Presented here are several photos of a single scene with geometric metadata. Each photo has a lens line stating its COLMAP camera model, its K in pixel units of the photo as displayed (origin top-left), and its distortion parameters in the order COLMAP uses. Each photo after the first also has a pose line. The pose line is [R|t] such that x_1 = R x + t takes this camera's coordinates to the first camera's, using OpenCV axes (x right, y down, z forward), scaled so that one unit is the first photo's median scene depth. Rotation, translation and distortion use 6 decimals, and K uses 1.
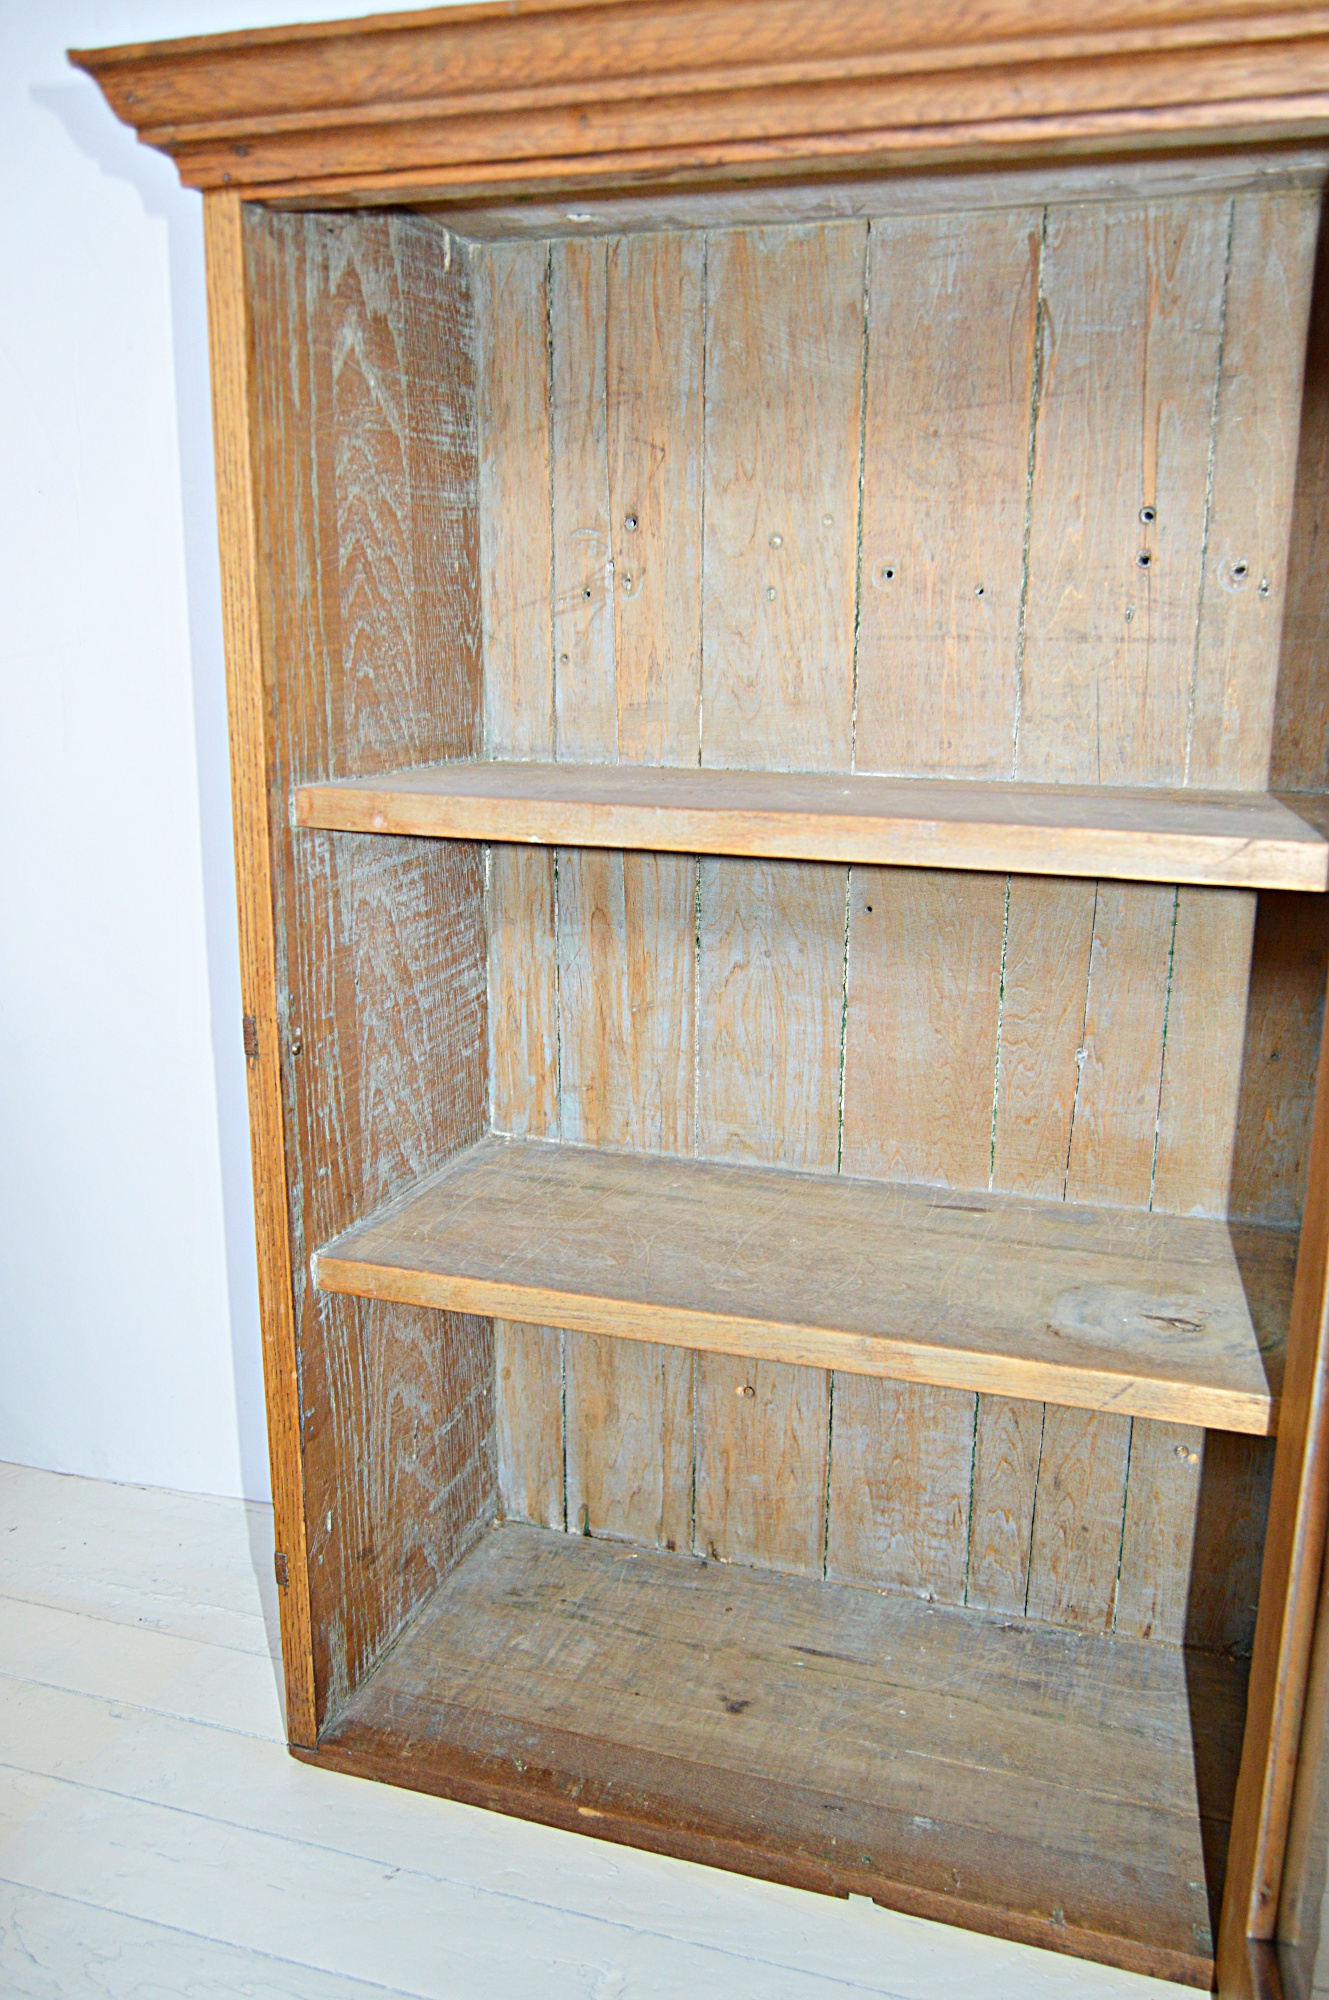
lens RADIAL K [[1559.6, 0, 663.5], [0, 1559.6, 1049.3], [0, 0, 1]] dist [-0.004047, -0.004585]
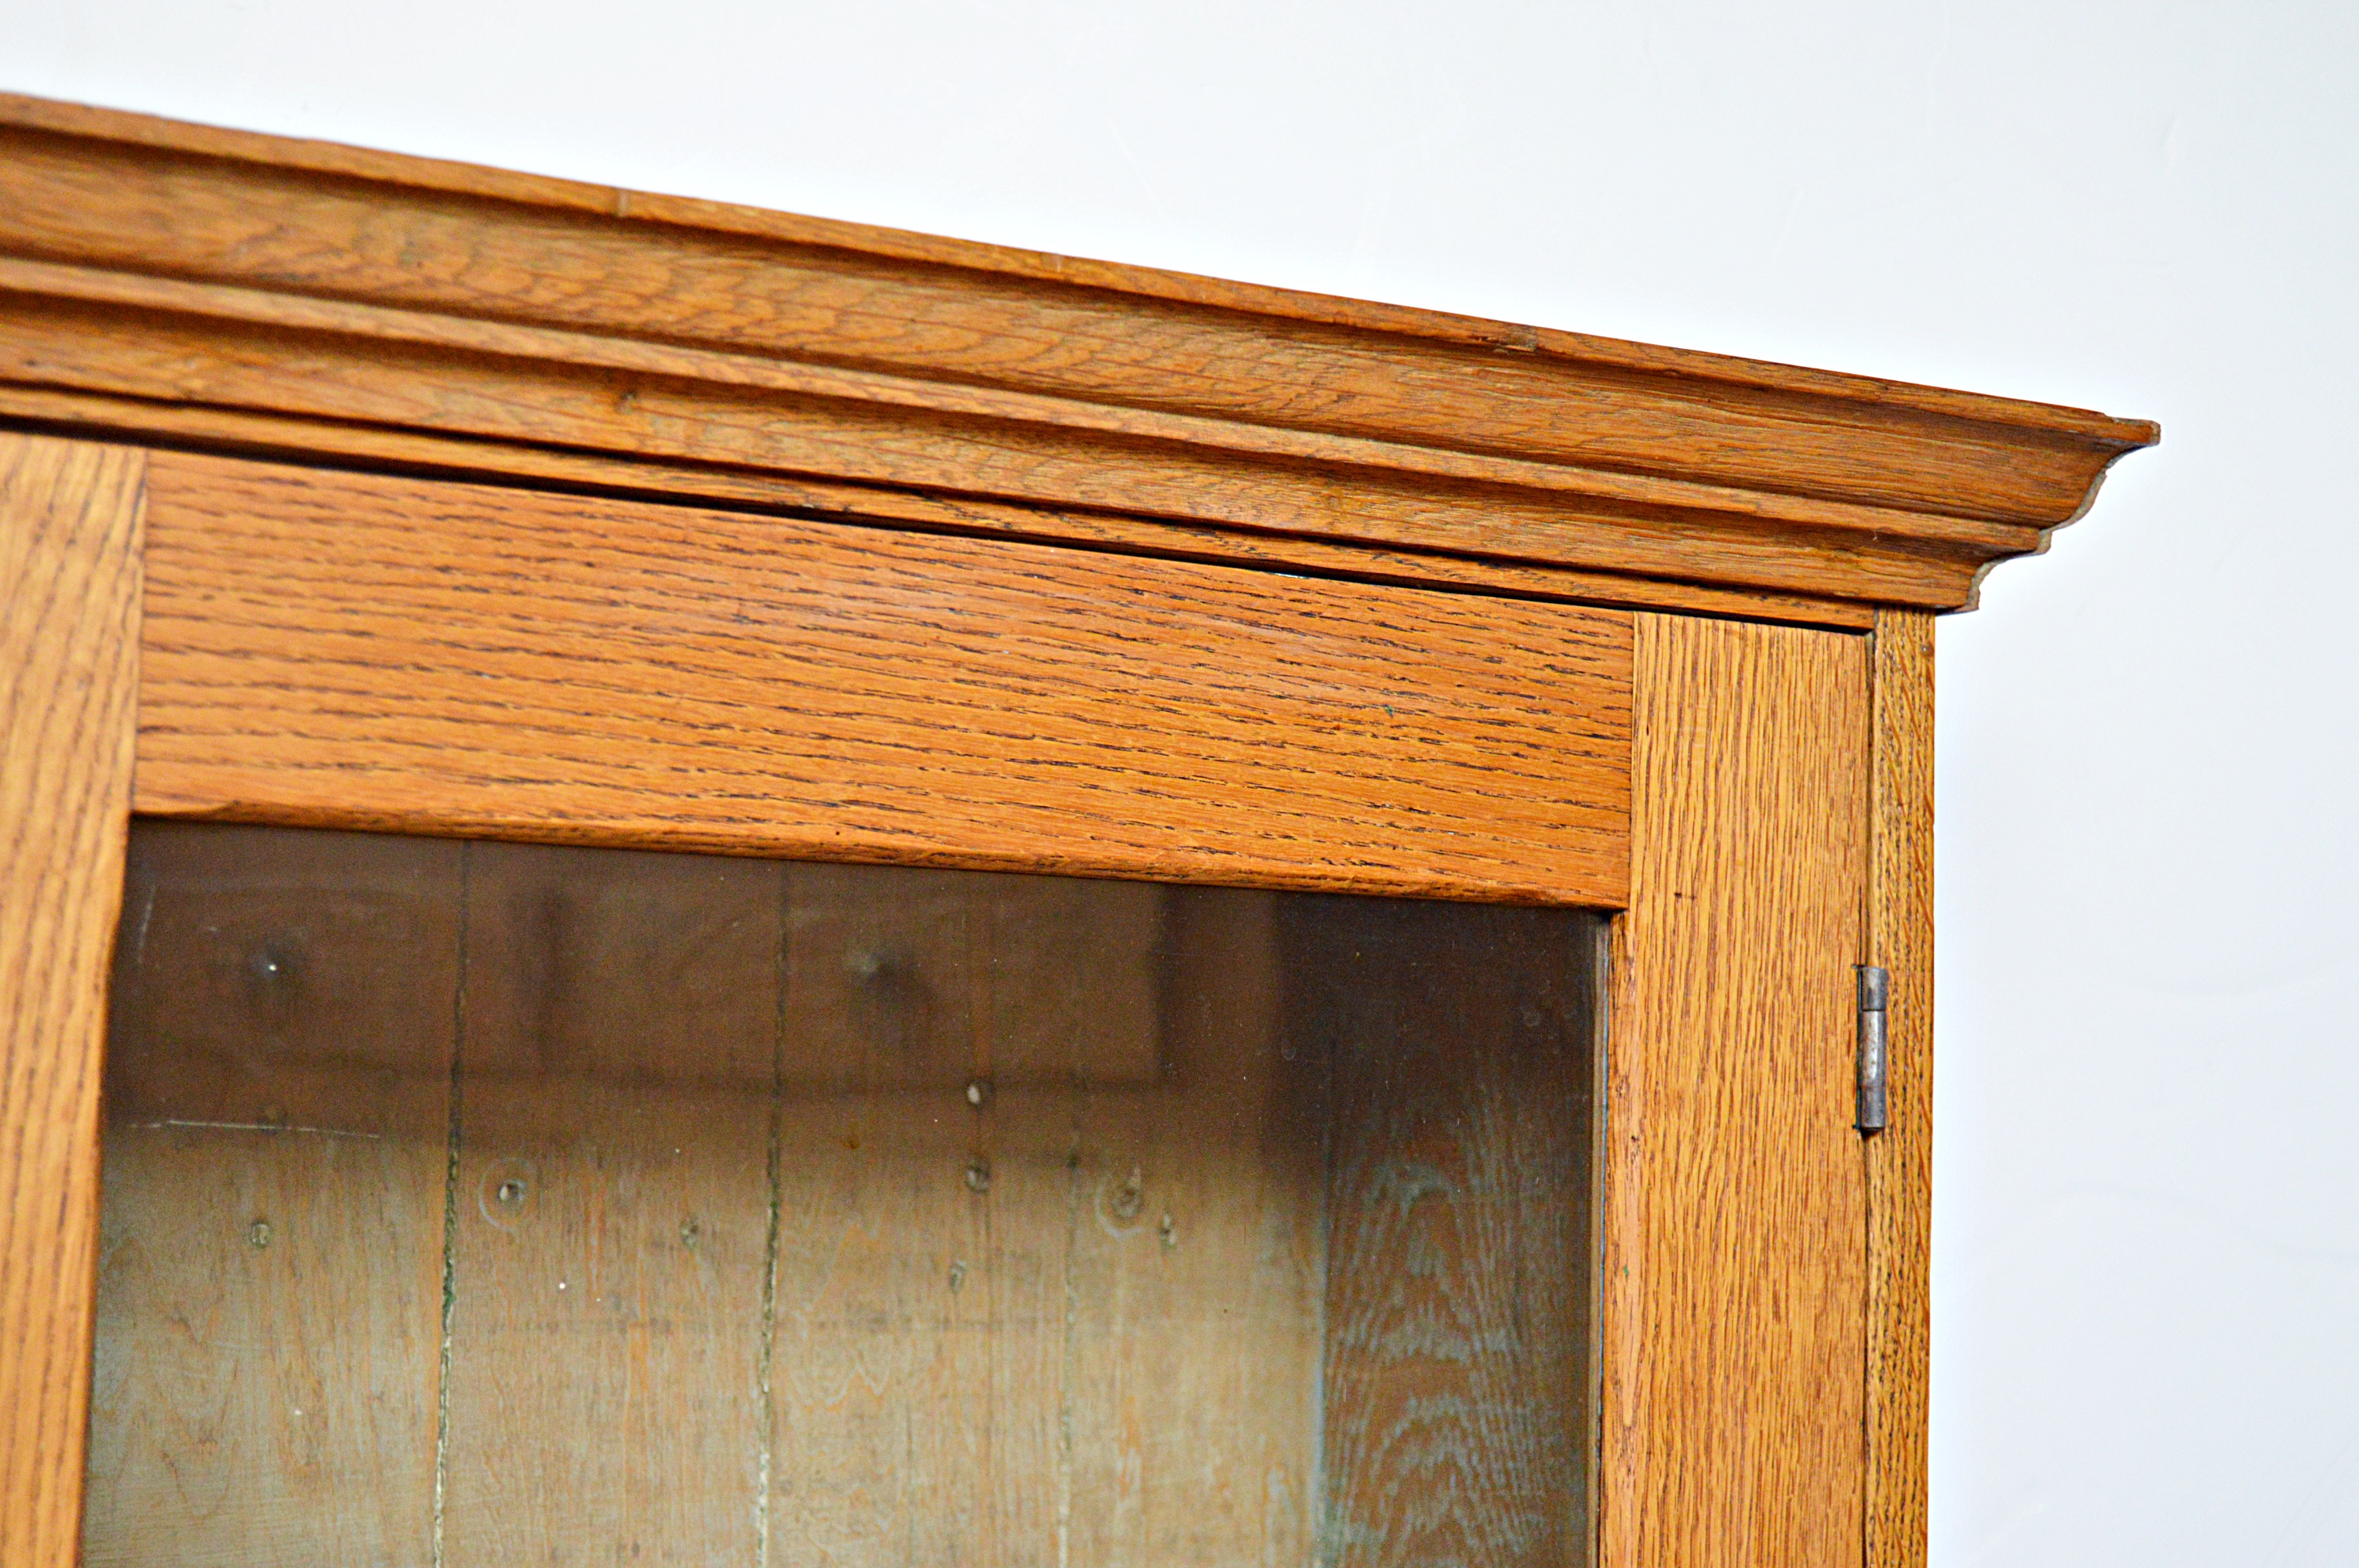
lens RADIAL K [[3950.4, 0, 1179.5], [0, 3950.4, 784.0], [0, 0, 1]] dist [0.046450, 0.019832]
pose [[0.669727, 0.075437, 0.738766, -0.644739], [0.168930, 0.953268, -0.250484, -0.097274], [-0.723138, 0.292555, 0.625686, 0.084420]]
